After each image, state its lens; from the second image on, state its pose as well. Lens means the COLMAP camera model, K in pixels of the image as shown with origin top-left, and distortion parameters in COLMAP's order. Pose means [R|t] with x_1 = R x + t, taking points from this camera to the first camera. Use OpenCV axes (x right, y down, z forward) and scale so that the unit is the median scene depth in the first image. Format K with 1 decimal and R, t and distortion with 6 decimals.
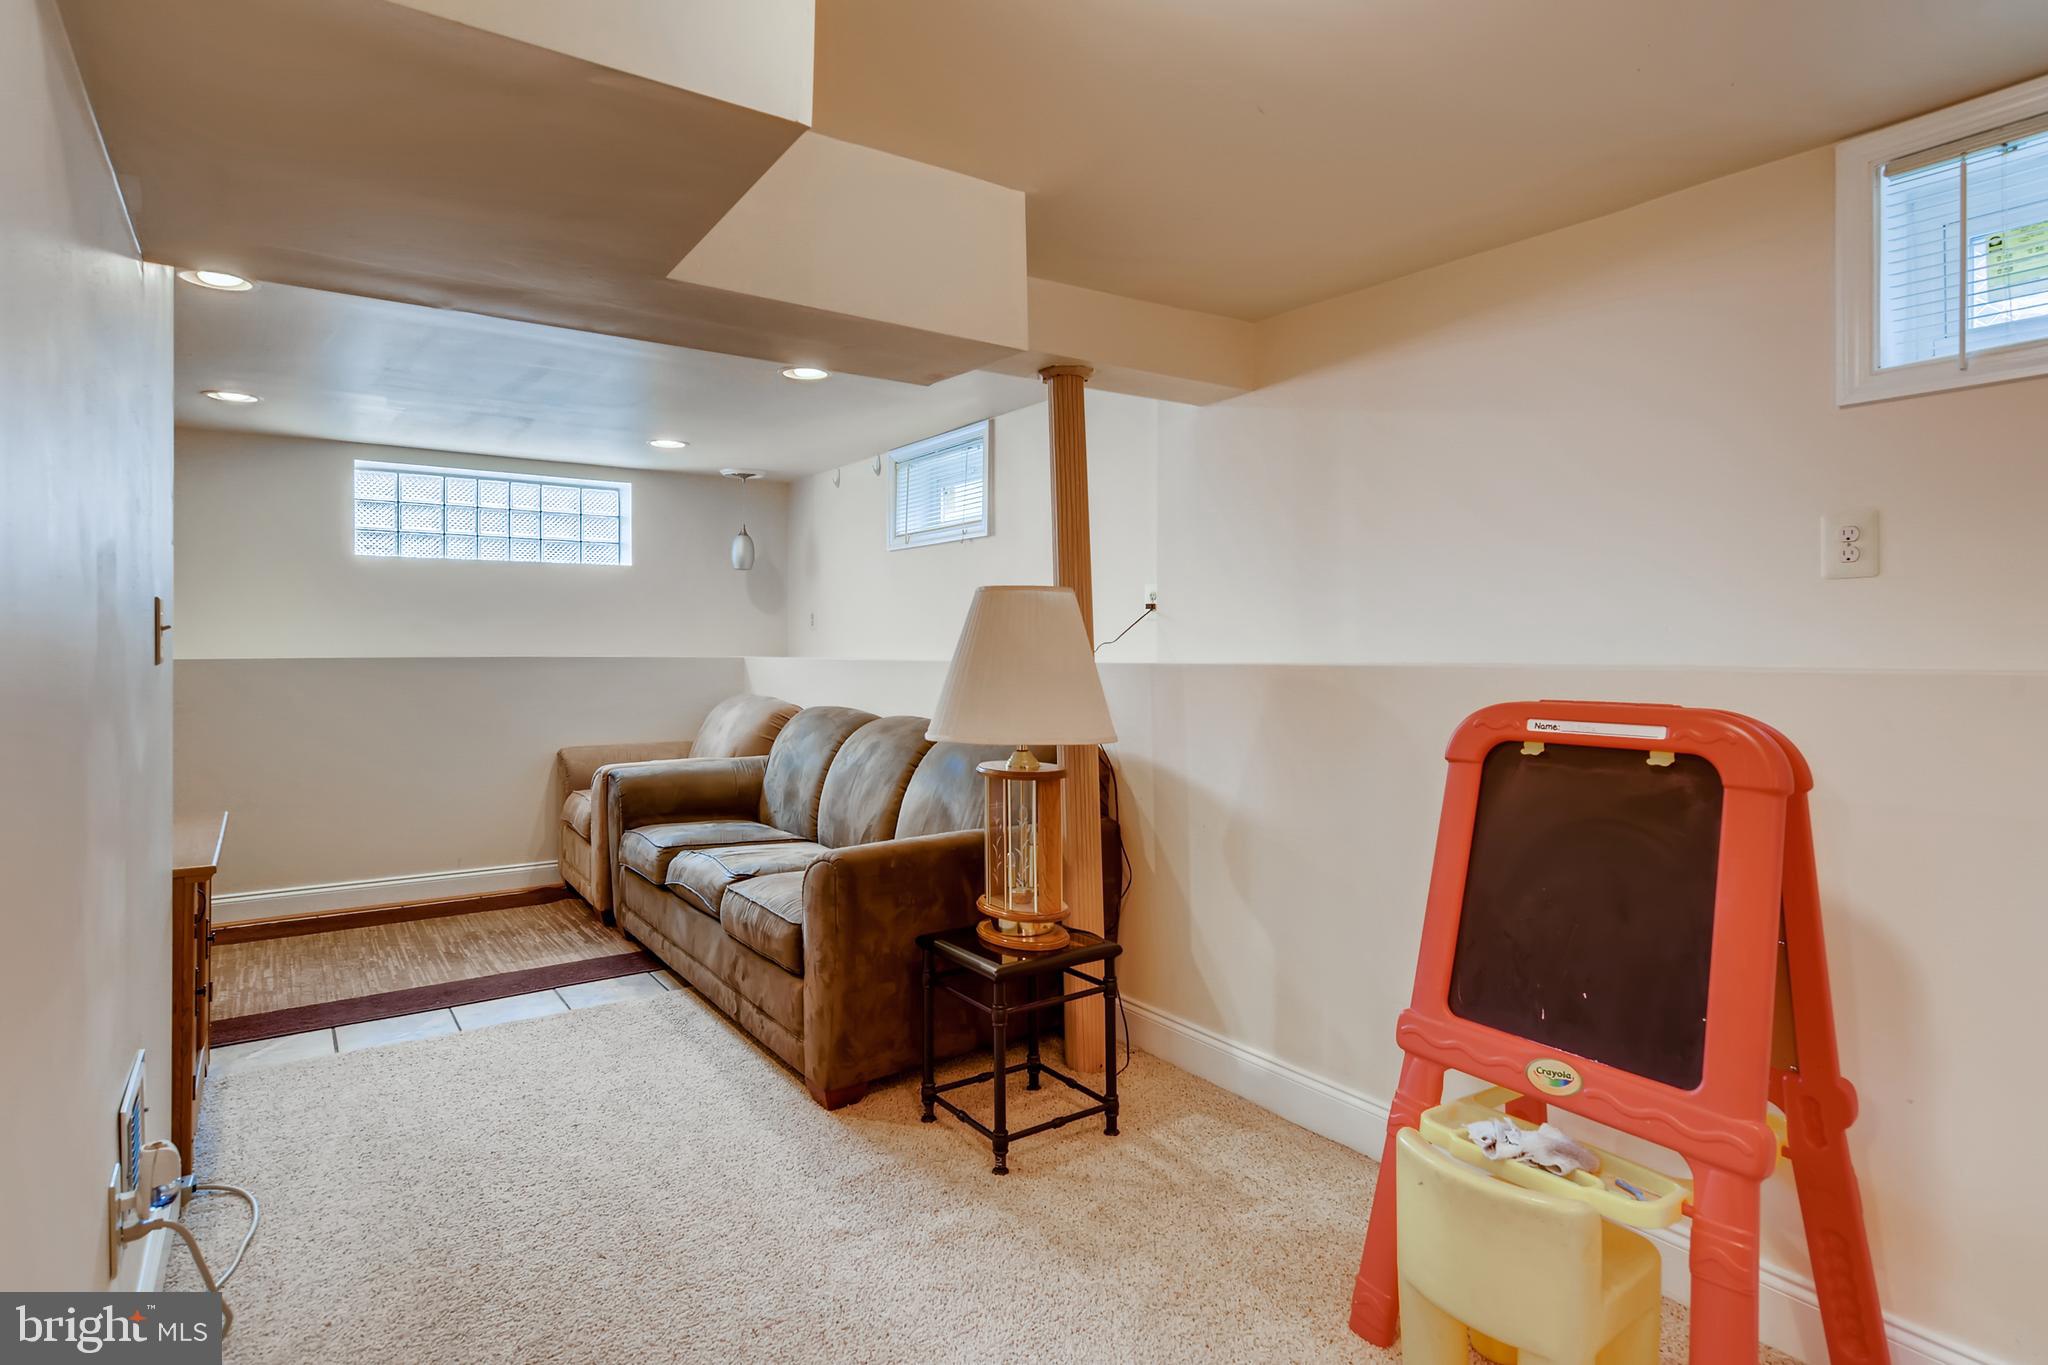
lens RADIAL K [[1045.3, 0, 1029.7], [0, 1045.3, 675.4], [0, 0, 1]] dist [-0.004630, 0.002751]
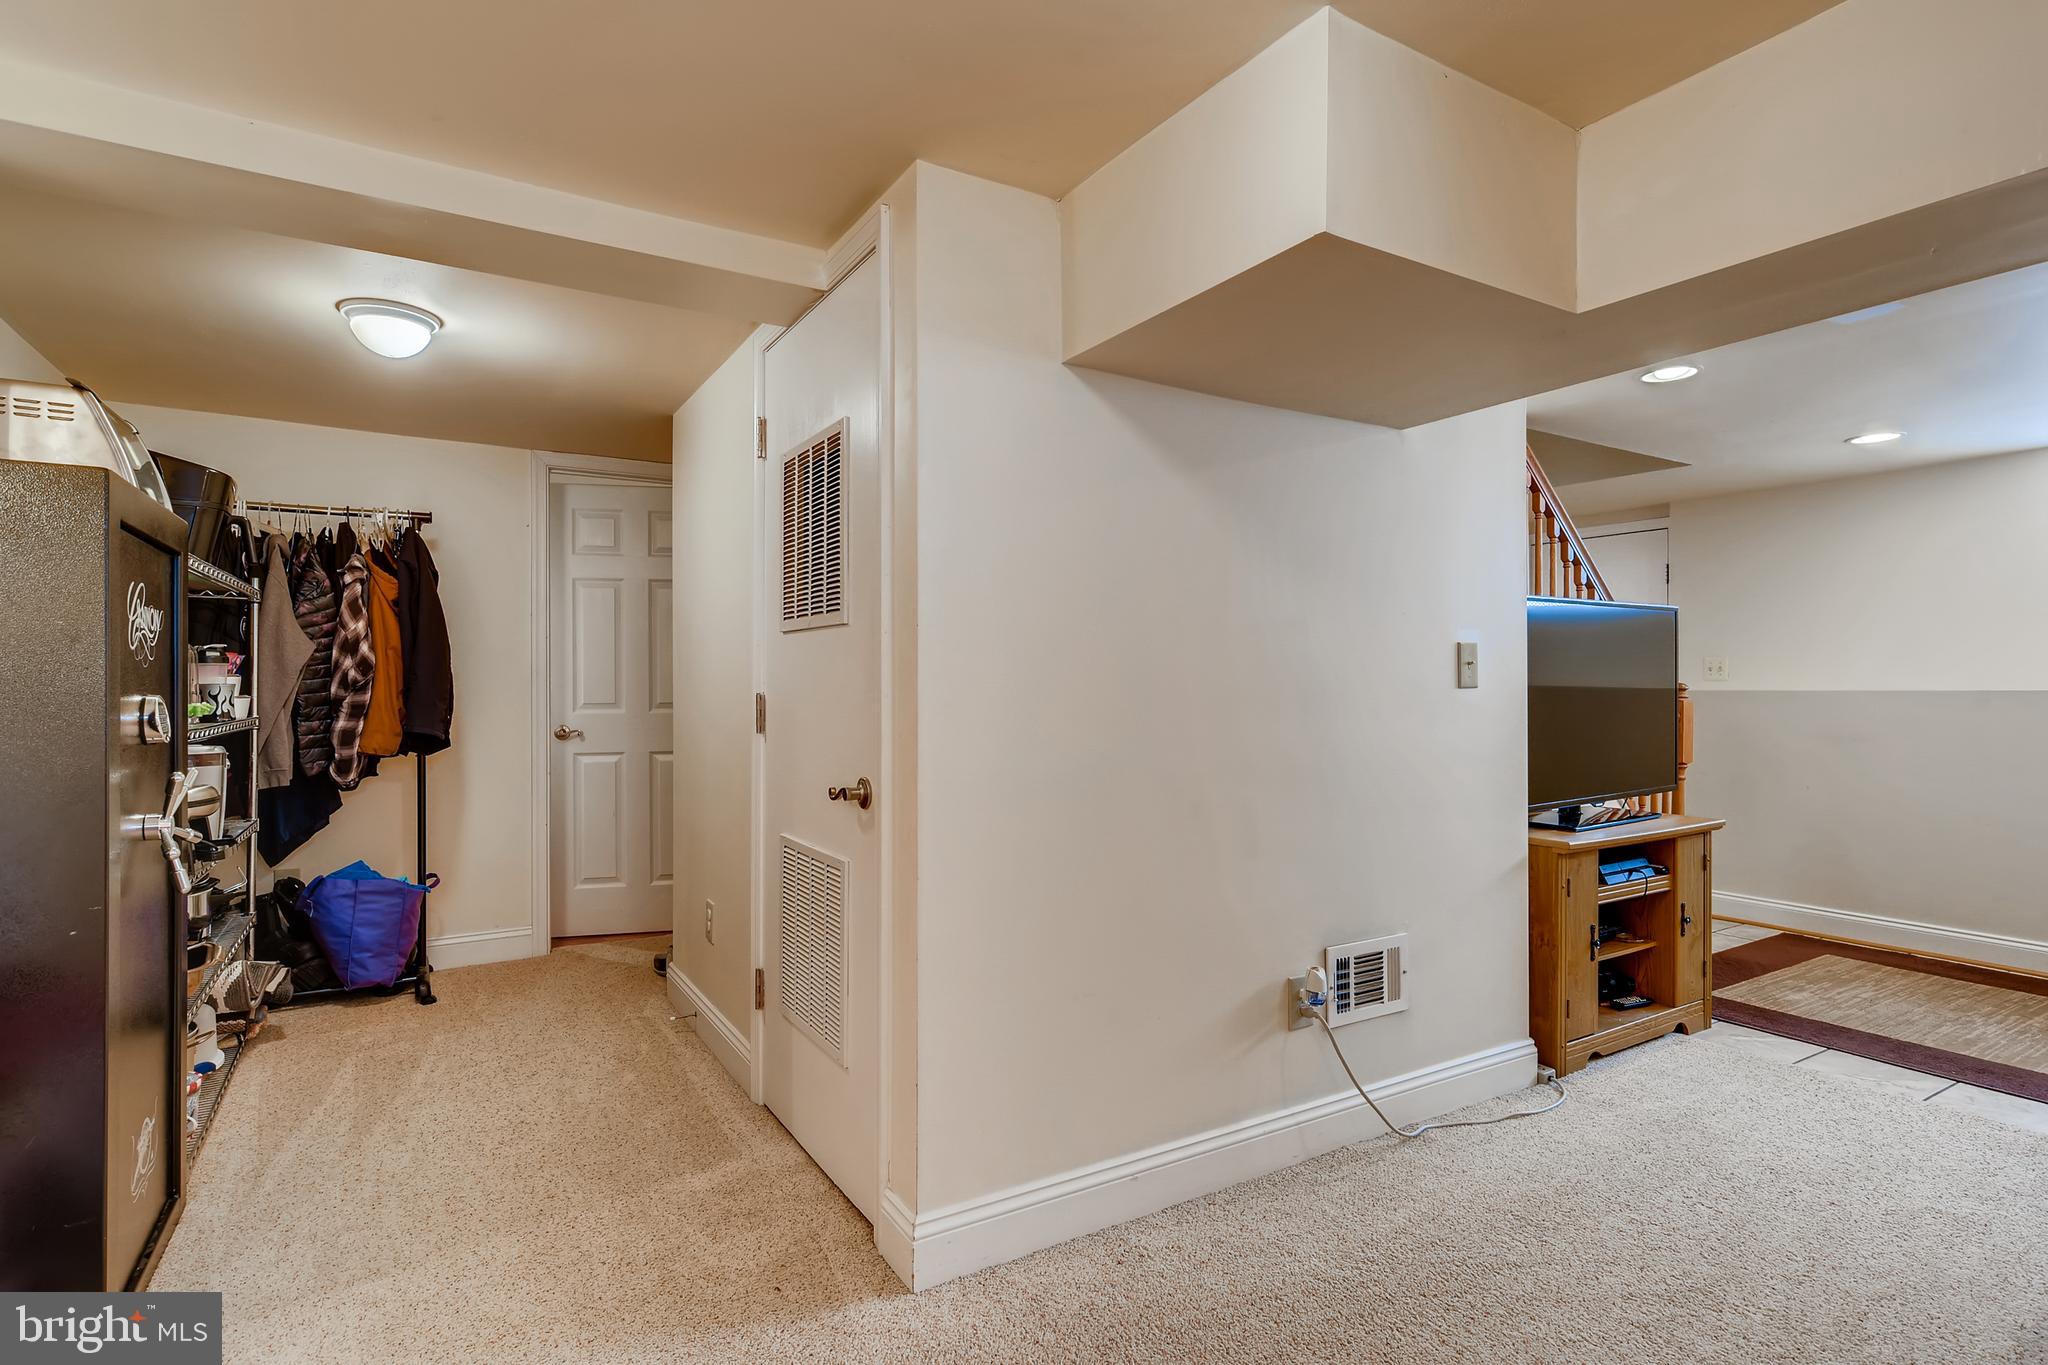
lens RADIAL K [[1045.3, 0, 1032.4], [0, 1045.3, 682.3], [0, 0, 1]] dist [-0.004630, 0.002751]
pose [[-0.074320, -0.002423, -0.997231, 0.402721], [-0.022460, 0.999747, -0.000755, -0.002200], [0.996981, 0.022342, -0.074356, 0.287370]]
